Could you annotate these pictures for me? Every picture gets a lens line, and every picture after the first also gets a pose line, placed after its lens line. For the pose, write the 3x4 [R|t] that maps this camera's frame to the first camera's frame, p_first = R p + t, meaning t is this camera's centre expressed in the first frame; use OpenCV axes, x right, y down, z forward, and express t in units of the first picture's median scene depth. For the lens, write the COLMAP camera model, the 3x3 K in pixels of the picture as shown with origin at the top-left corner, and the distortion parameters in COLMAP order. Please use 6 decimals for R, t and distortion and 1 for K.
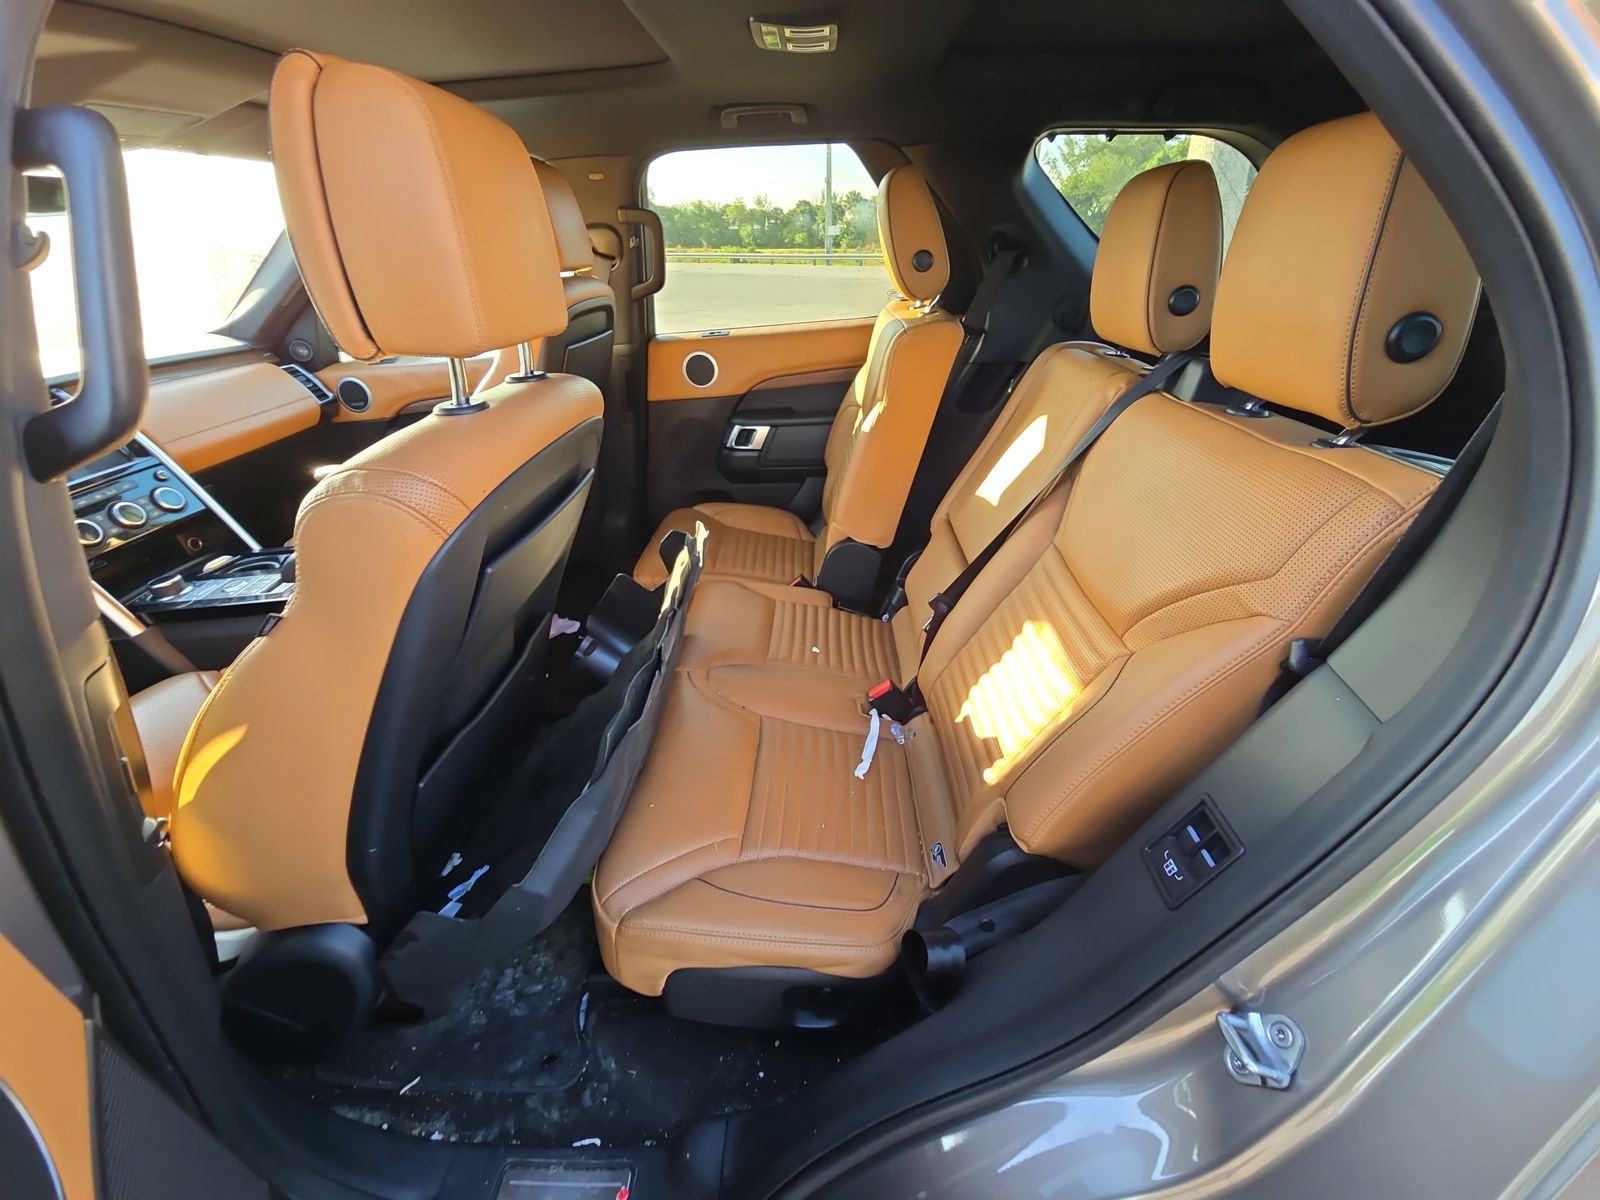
lens RADIAL K [[656.6, 0, 802.2], [0, 656.6, 596.7], [0, 0, 1]] dist [0.008267, -0.007150]
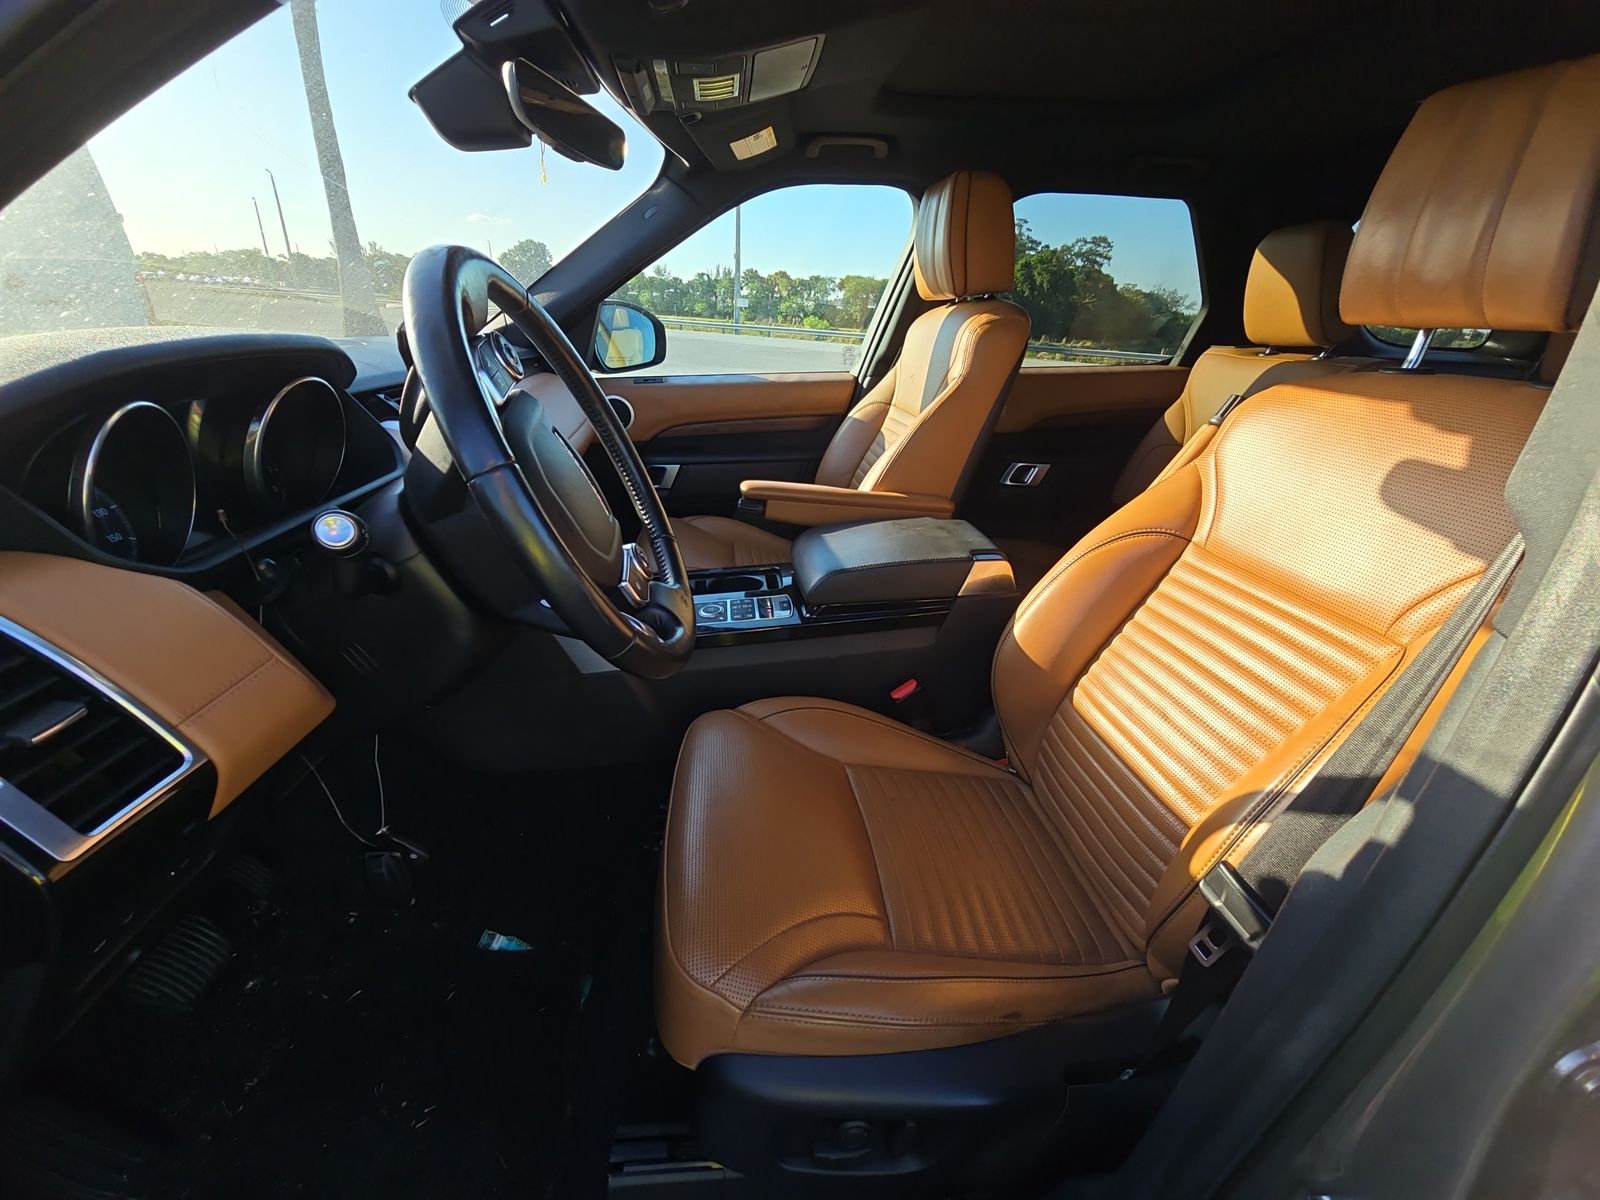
lens RADIAL K [[656.6, 0, 802.0], [0, 656.6, 597.4], [0, 0, 1]] dist [0.008267, -0.007150]
pose [[0.985955, 0.000393, 0.167009, -0.583114], [0.014646, 0.995941, -0.088807, 0.022120], [-0.166366, 0.090005, 0.981948, 0.103681]]
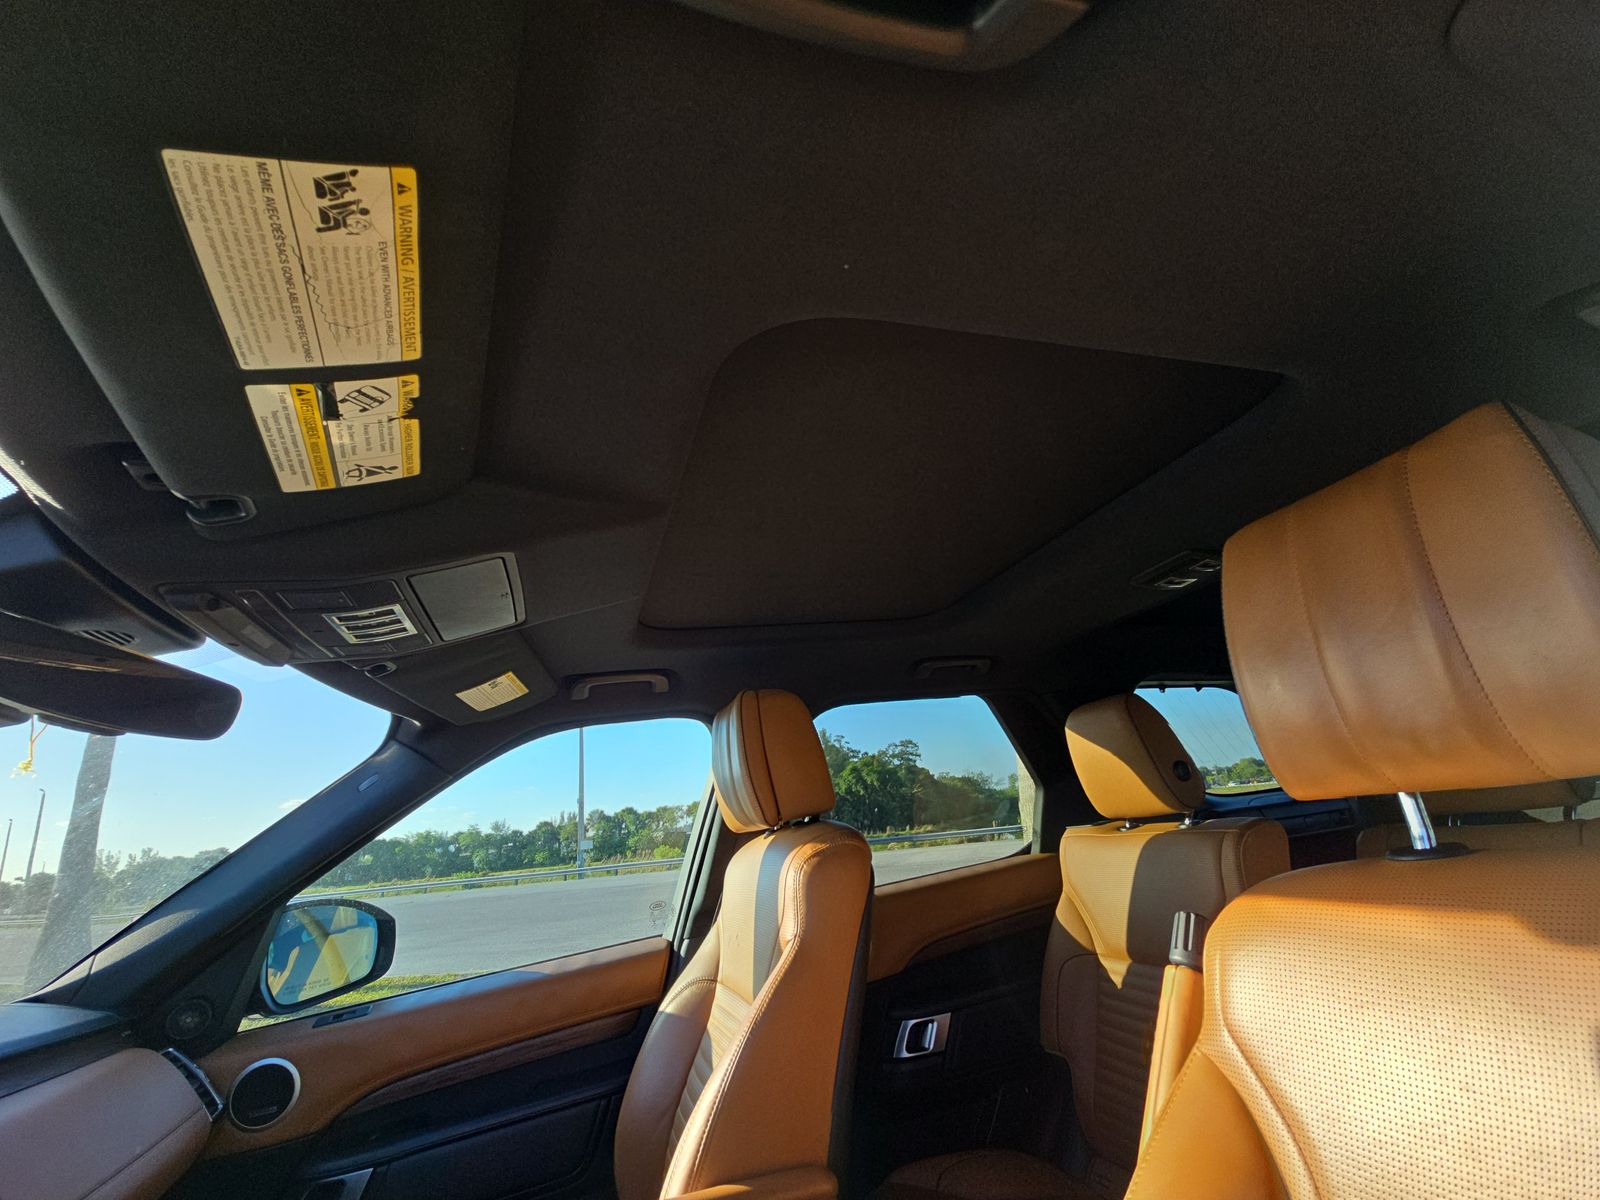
lens RADIAL K [[656.6, 0, 811.7], [0, 656.6, 589.8], [0, 0, 1]] dist [0.008267, -0.007150]
pose [[0.926595, 0.050955, 0.372592, -0.493215], [0.251778, 0.651892, -0.715294, -0.077371], [-0.279337, 0.756598, 0.591211, 0.243197]]
